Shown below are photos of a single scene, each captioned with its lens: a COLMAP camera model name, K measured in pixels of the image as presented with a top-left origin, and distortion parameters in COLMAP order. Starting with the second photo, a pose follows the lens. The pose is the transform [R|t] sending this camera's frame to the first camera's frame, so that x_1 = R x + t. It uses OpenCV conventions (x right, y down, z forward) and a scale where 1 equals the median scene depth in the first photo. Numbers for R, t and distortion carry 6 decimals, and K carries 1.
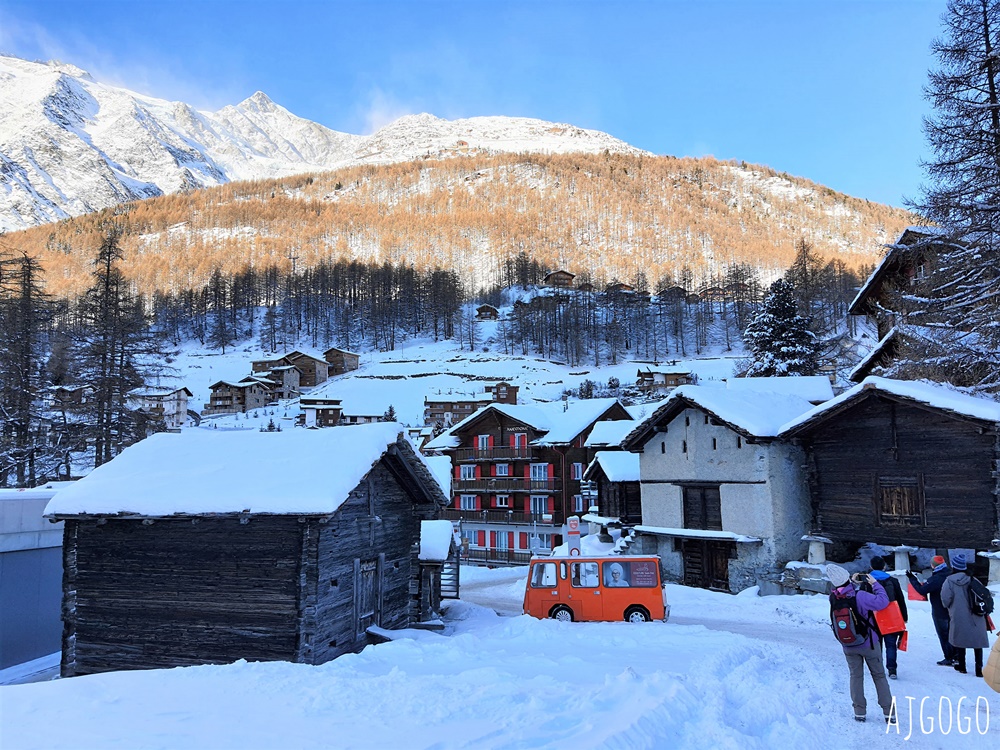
lens RADIAL K [[798.0, 0, 500.0], [0, 798.0, 375.0], [0, 0, 1]] dist [0.015185, -0.005177]
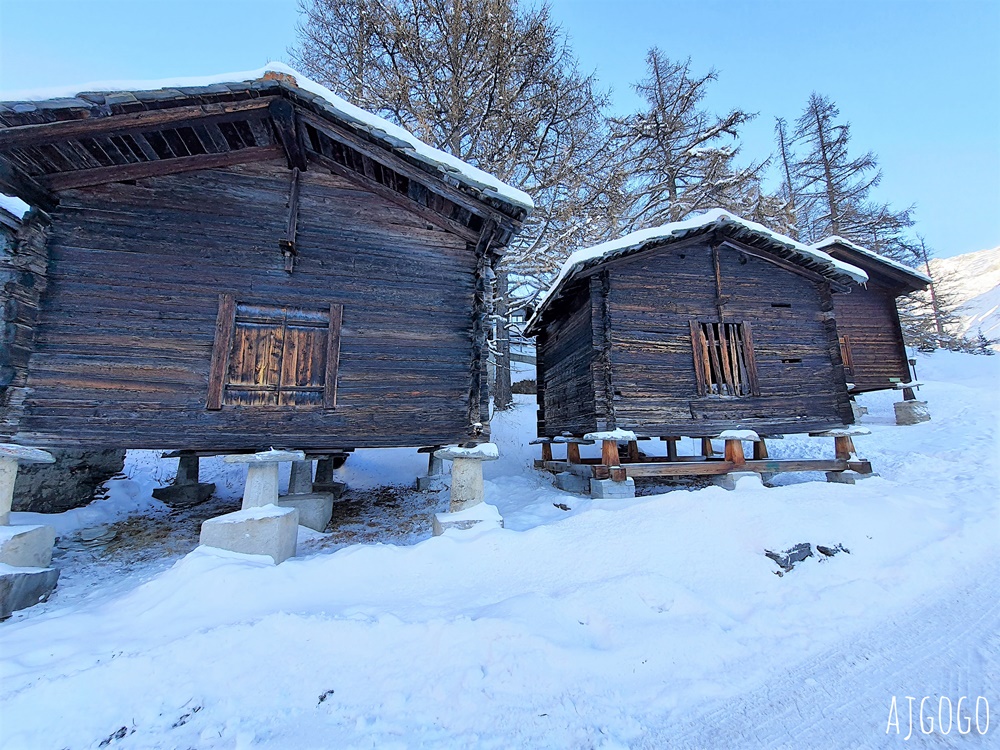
lens RADIAL K [[392.4, 0, 500.0], [0, 392.4, 375.0], [0, 0, 1]] dist [0.000185, 0.000155]
pose [[0.311160, 0.177758, 0.933585, 0.320137], [-0.112746, 0.982319, -0.149459, 0.185490], [-0.943646, -0.058752, 0.325700, 0.789507]]
